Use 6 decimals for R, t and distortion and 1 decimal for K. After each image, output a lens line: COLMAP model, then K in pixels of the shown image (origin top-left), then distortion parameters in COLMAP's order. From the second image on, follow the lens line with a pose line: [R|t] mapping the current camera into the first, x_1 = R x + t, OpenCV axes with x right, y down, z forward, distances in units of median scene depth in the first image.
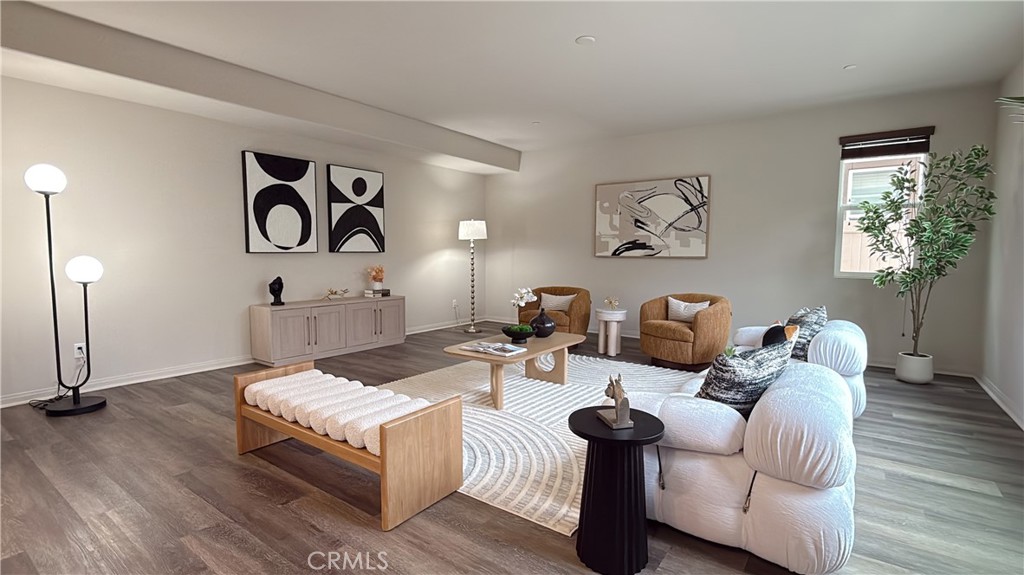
lens RADIAL K [[476.3, 0, 516.1], [0, 476.3, 285.9], [0, 0, 1]] dist [-0.001458, -0.000325]
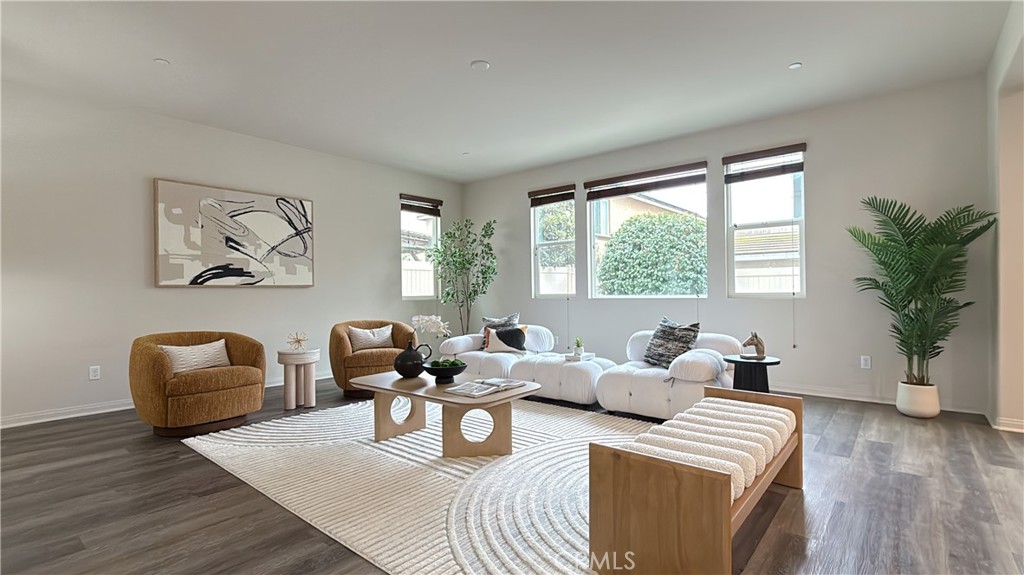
lens RADIAL K [[476.3, 0, 510.4], [0, 476.3, 291.4], [0, 0, 1]] dist [-0.001458, -0.000325]
pose [[0.071895, -0.010072, 0.997361, -0.495781], [0.079766, 0.996804, 0.004317, -0.019990], [-0.994217, 0.079246, 0.072469, 0.509421]]
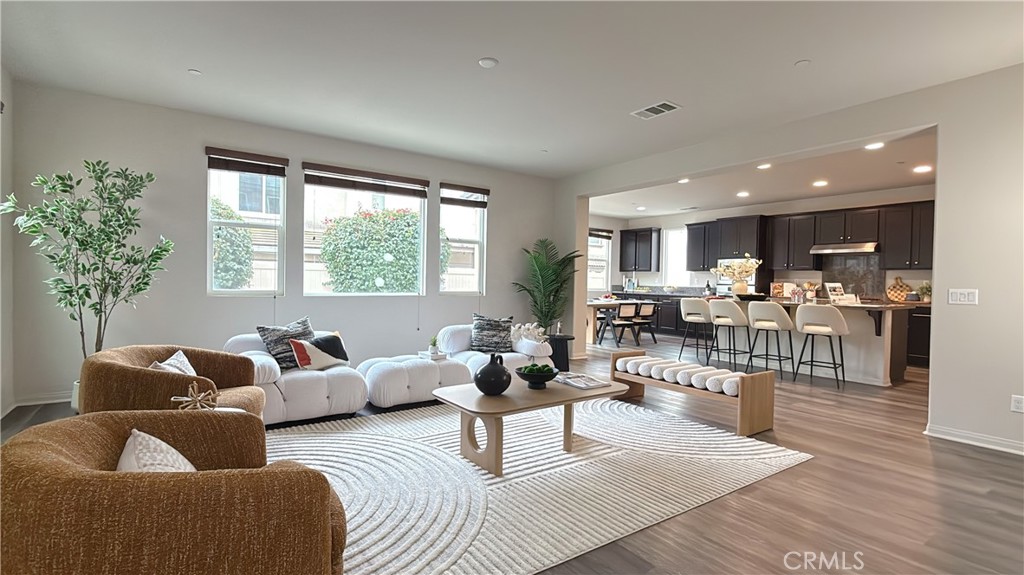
lens RADIAL K [[476.3, 0, 506.6], [0, 476.3, 286.0], [0, 0, 1]] dist [-0.001458, -0.000325]
pose [[-0.944524, -0.031117, 0.326966, -0.118749], [-0.005914, 0.996952, 0.077797, -0.076105], [-0.328391, 0.071547, -0.941828, 1.127065]]
